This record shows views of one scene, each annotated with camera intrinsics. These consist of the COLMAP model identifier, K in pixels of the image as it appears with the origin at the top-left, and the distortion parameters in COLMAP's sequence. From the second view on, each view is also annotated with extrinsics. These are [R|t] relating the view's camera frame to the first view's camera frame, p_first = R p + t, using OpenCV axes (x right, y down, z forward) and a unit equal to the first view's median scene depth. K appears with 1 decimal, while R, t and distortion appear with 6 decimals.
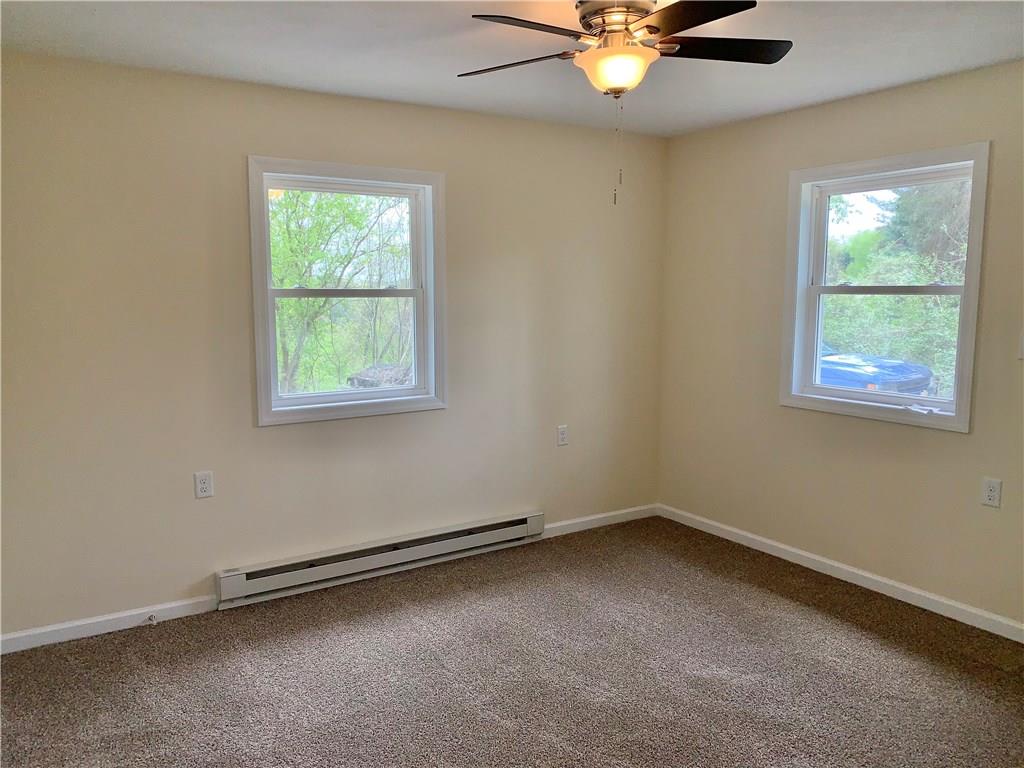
lens RADIAL K [[783.8, 0, 518.4], [0, 783.8, 383.6], [0, 0, 1]] dist [0.072820, -0.144213]
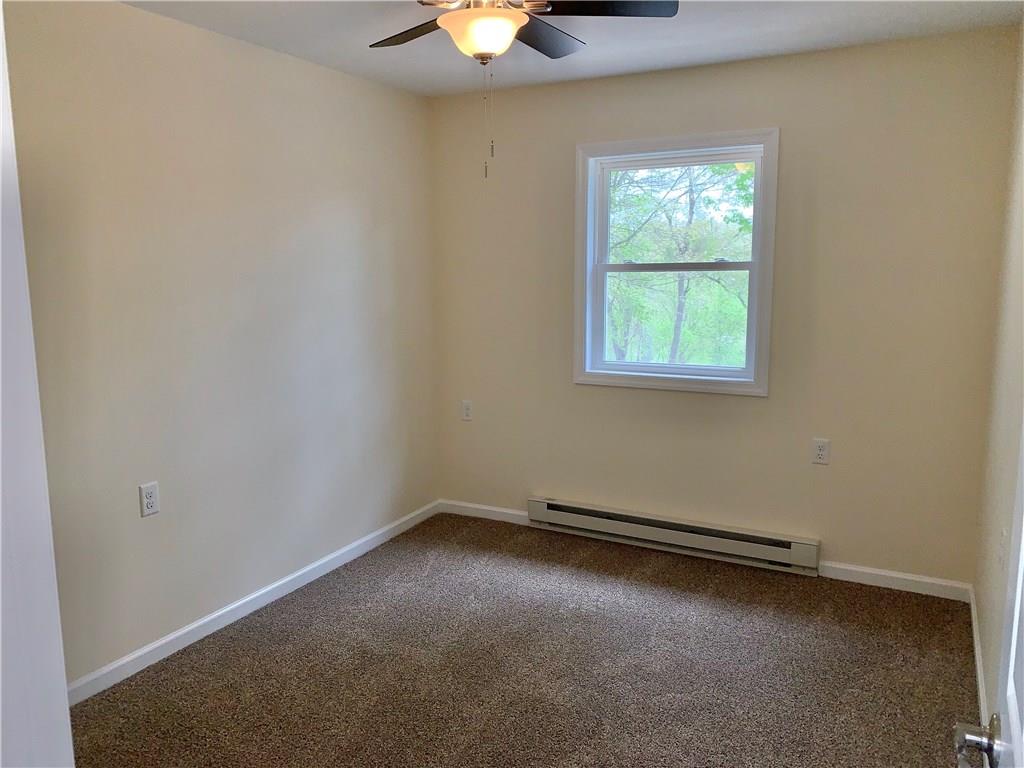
lens RADIAL K [[784.5, 0, 510.0], [0, 784.5, 381.0], [0, 0, 1]] dist [0.014443, -0.008059]
pose [[0.477497, 0.135607, -0.868105, 0.614386], [-0.105932, 0.989696, 0.096333, -0.048393], [0.872224, 0.045961, 0.486942, 0.363689]]
